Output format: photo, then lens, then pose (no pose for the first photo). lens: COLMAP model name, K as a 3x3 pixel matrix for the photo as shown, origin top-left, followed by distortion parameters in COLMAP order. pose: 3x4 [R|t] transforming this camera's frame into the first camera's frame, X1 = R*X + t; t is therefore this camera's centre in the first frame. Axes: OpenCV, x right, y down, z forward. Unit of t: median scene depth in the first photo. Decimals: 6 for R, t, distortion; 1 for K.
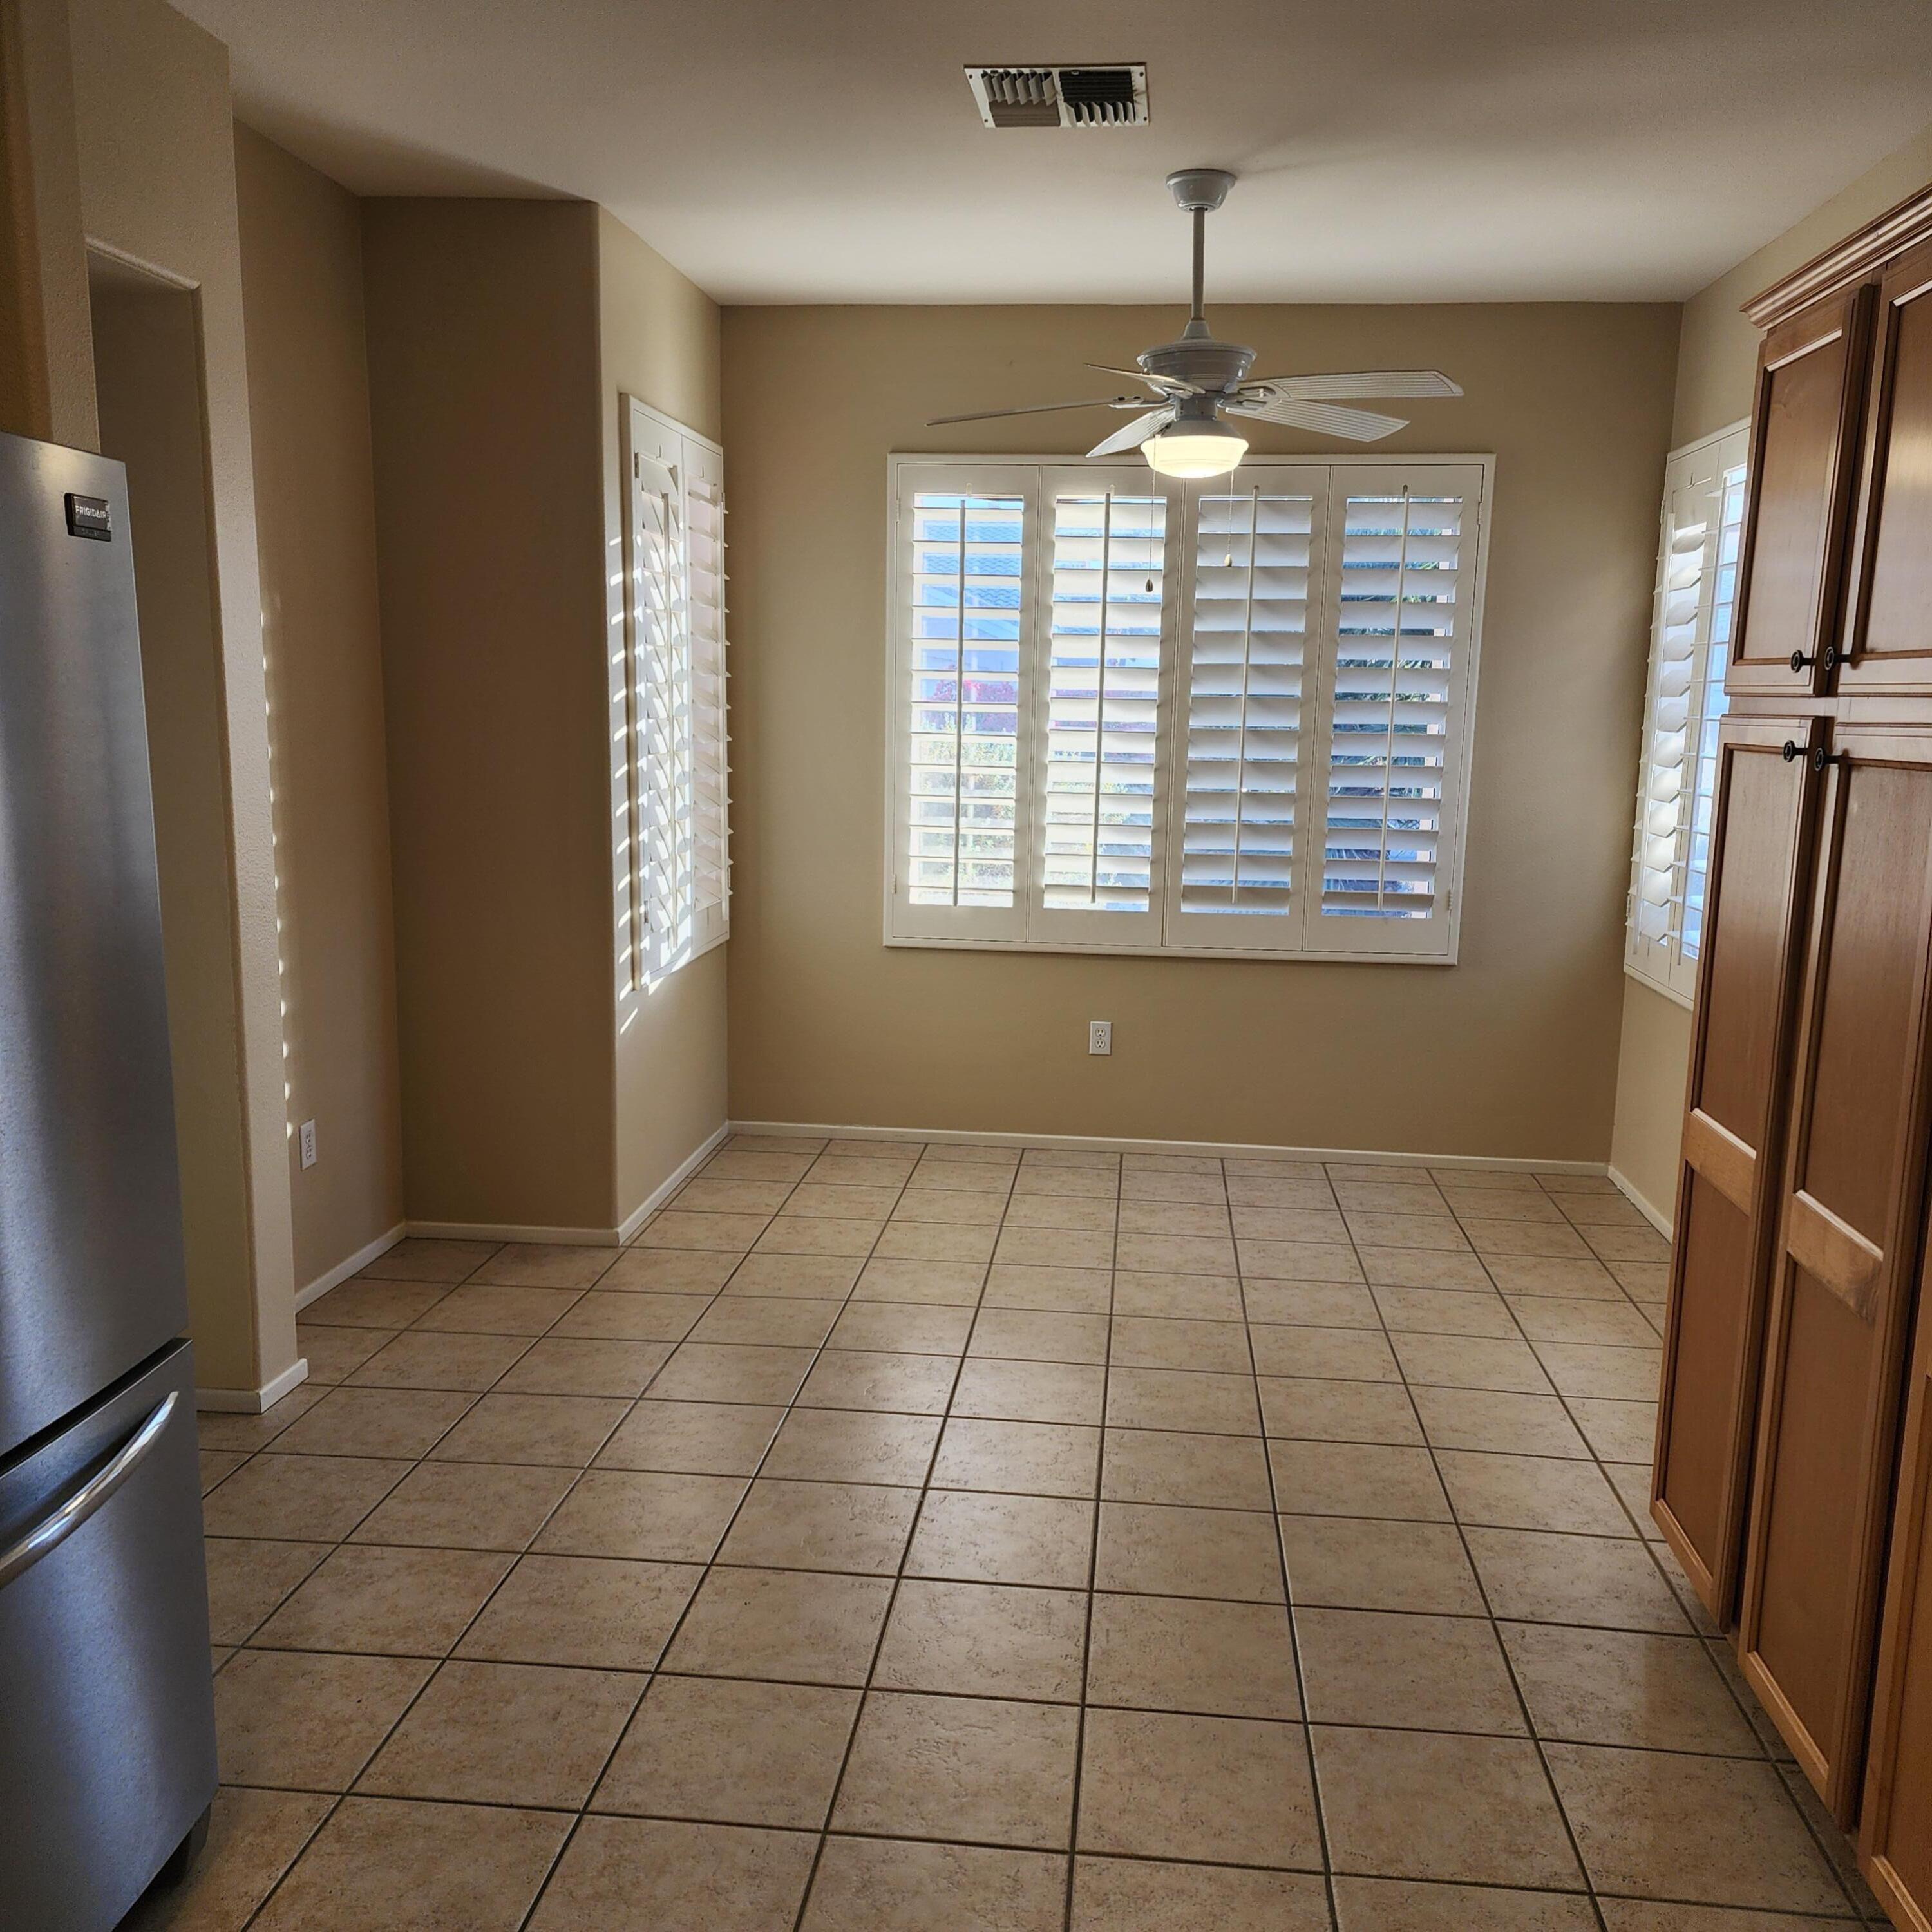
lens RADIAL K [[1690.5, 0, 965.7], [0, 1690.5, 971.7], [0, 0, 1]] dist [0.018191, -0.028636]
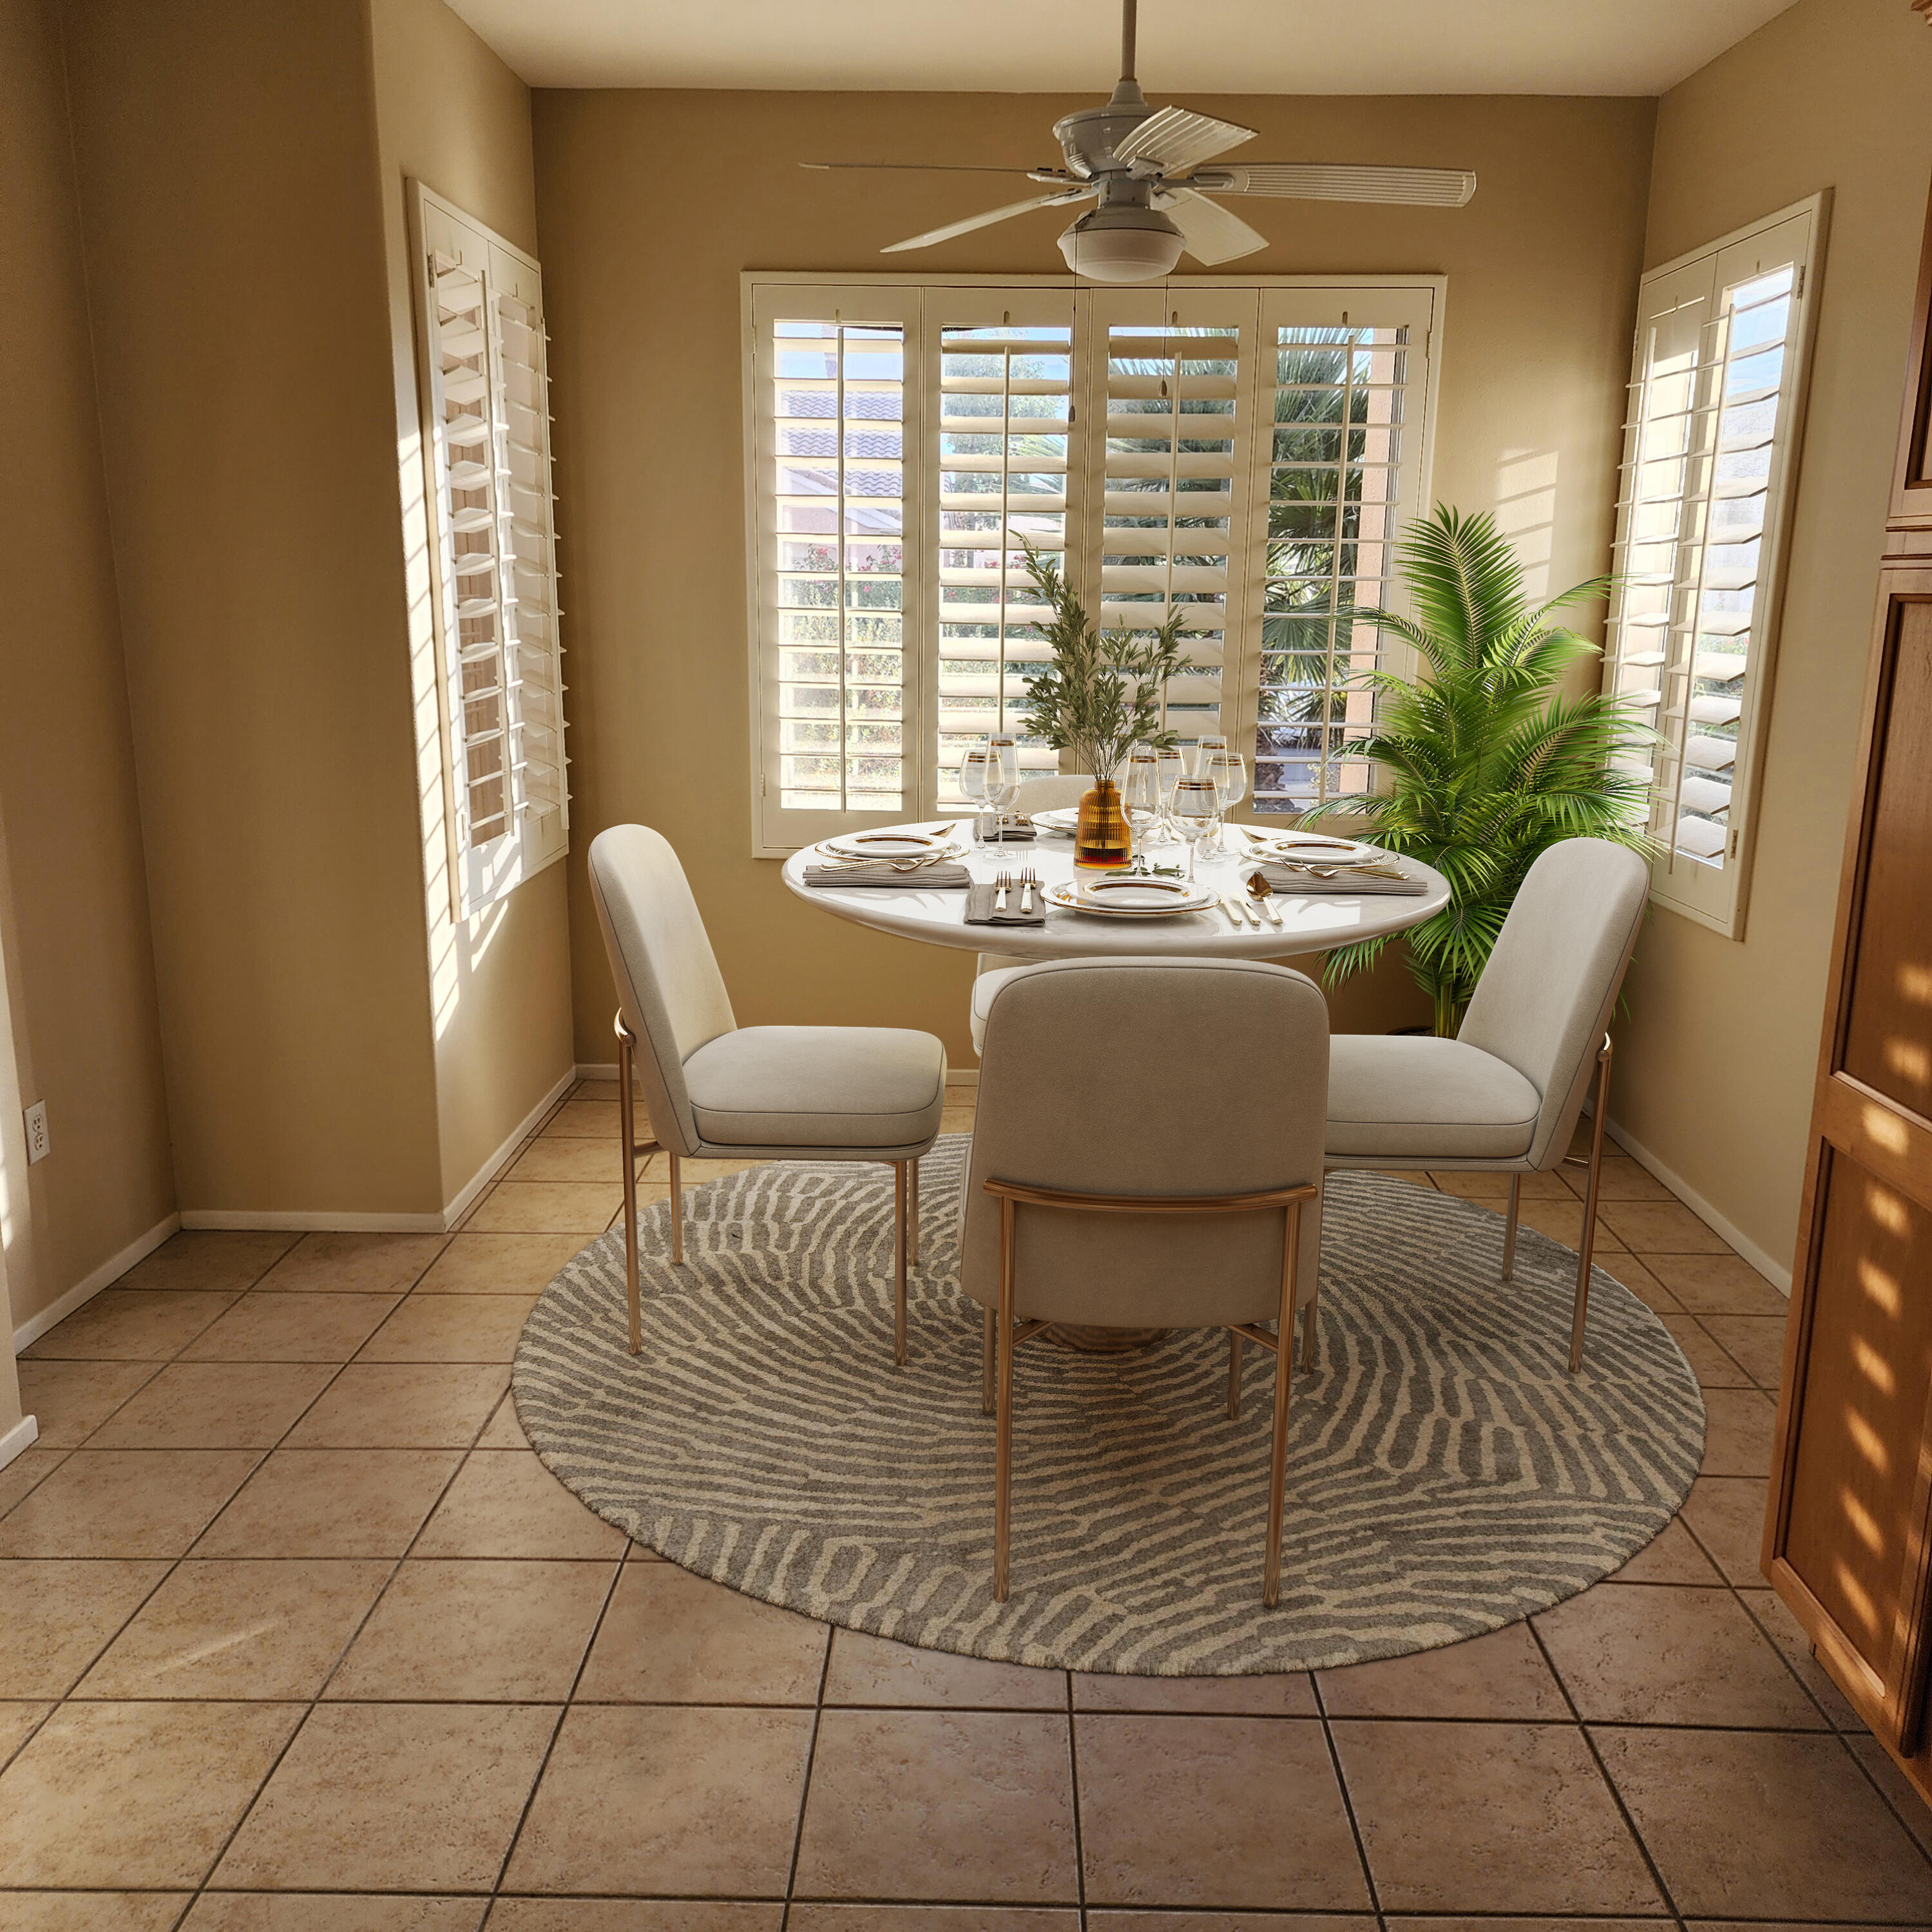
lens RADIAL K [[1690.5, 0, 964.7], [0, 1690.5, 961.2], [0, 0, 1]] dist [0.018191, -0.028636]
pose [[0.995929, -0.025773, 0.086379, -0.023885], [0.020653, 0.998006, 0.059652, -0.017345], [-0.087744, -0.057626, 0.994475, 0.192248]]
